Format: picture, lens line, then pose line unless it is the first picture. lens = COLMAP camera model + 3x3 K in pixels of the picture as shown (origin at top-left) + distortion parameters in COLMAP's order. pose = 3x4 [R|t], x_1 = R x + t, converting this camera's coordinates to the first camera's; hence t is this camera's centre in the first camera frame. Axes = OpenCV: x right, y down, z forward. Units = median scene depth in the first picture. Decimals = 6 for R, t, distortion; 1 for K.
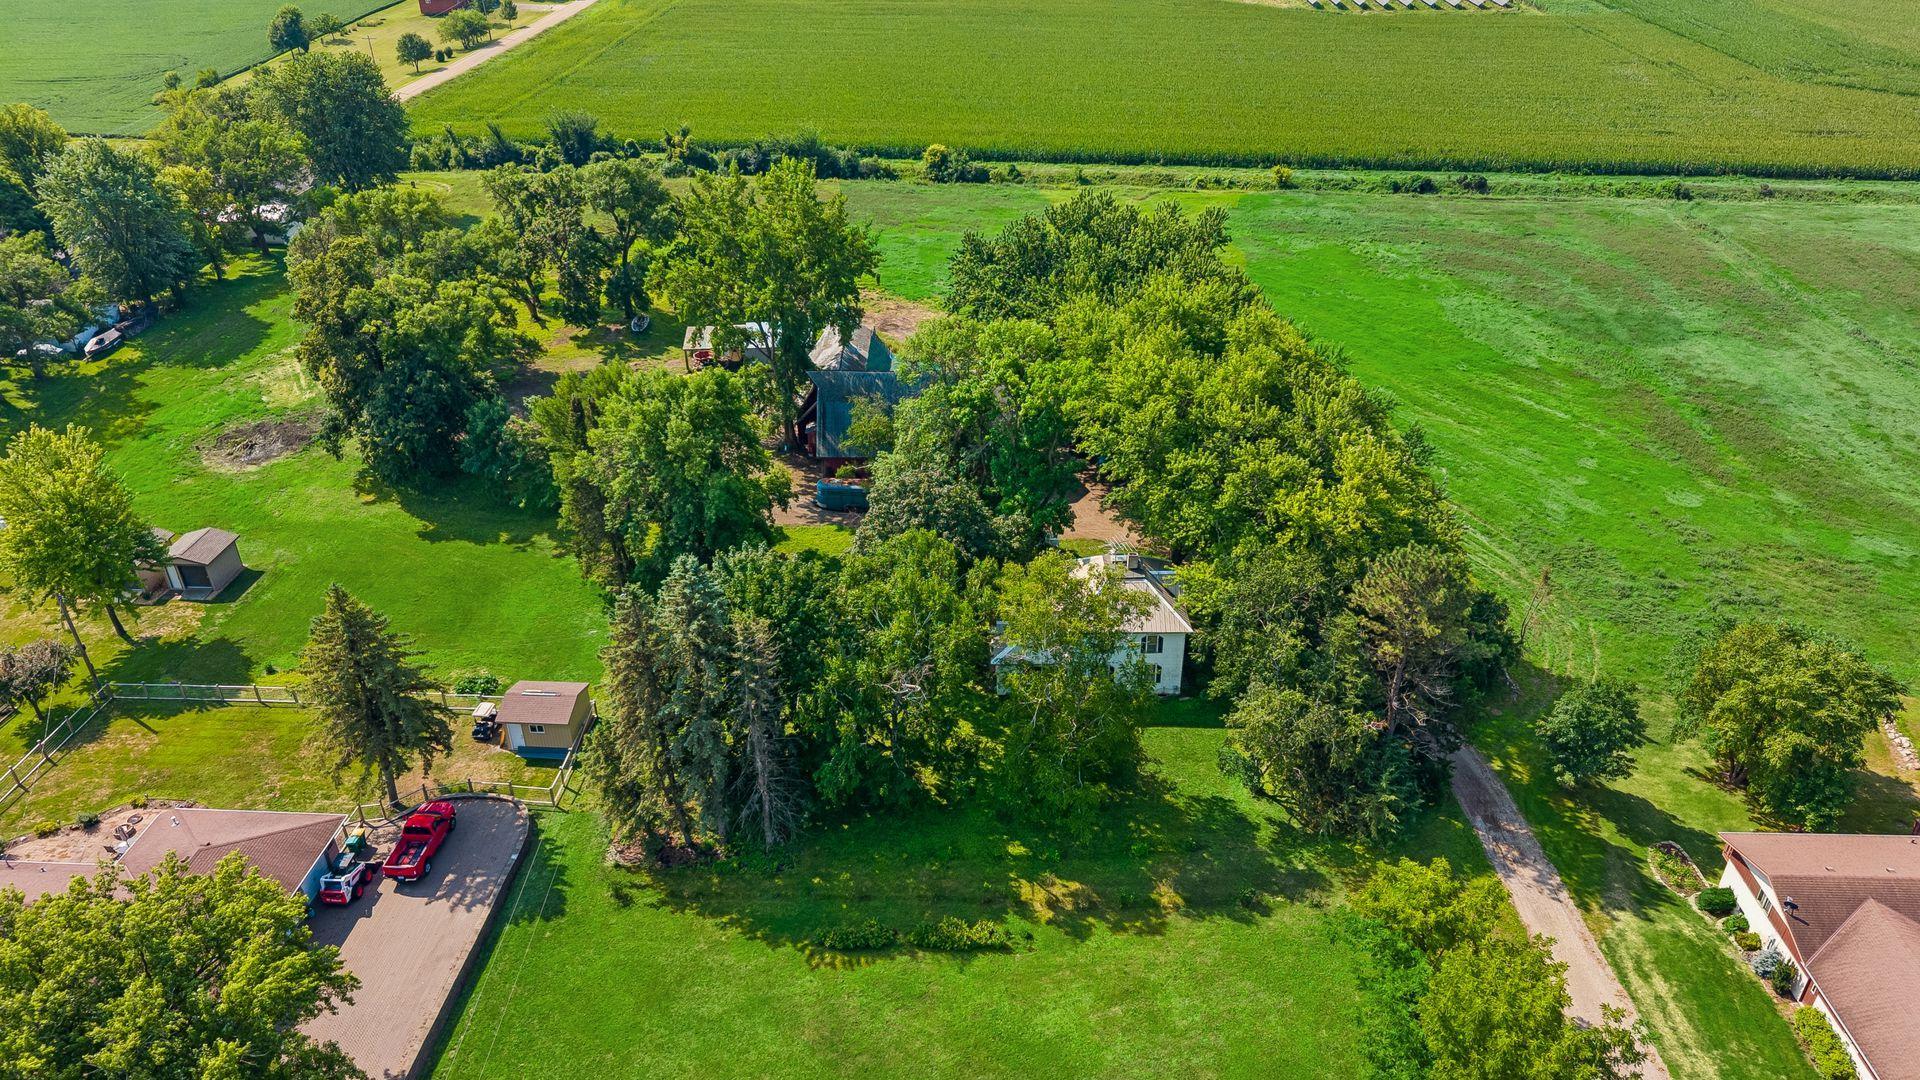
lens RADIAL K [[1410.8, 0, 960.0], [0, 1410.8, 540.0], [0, 0, 1]] dist [0.027521, -0.000763]
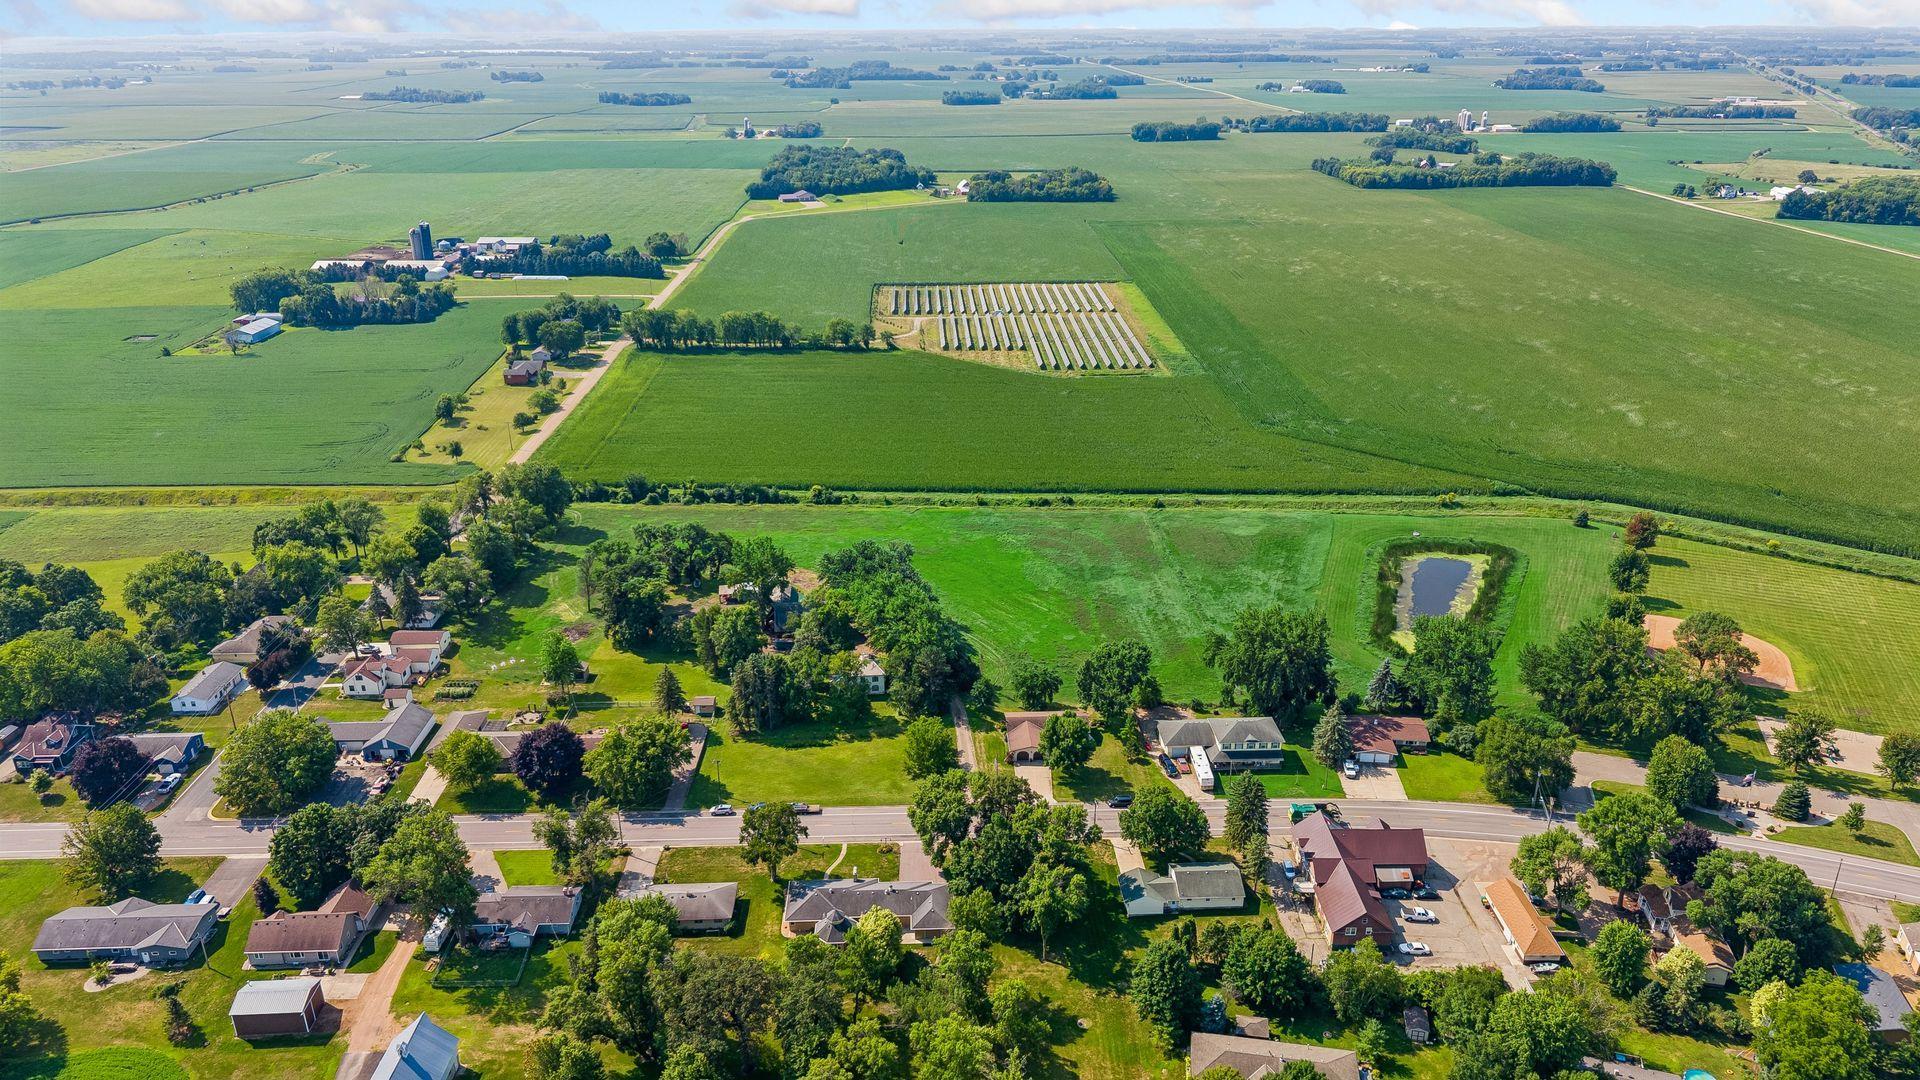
lens RADIAL K [[1238.4, 0, 960.0], [0, 1238.4, 540.0], [0, 0, 1]] dist [0.035618, -0.020426]
pose [[0.995649, -0.026370, 0.089371, 0.048614], [0.038942, 0.989101, -0.141993, 0.112468], [-0.084653, 0.144856, 0.985825, -1.356927]]
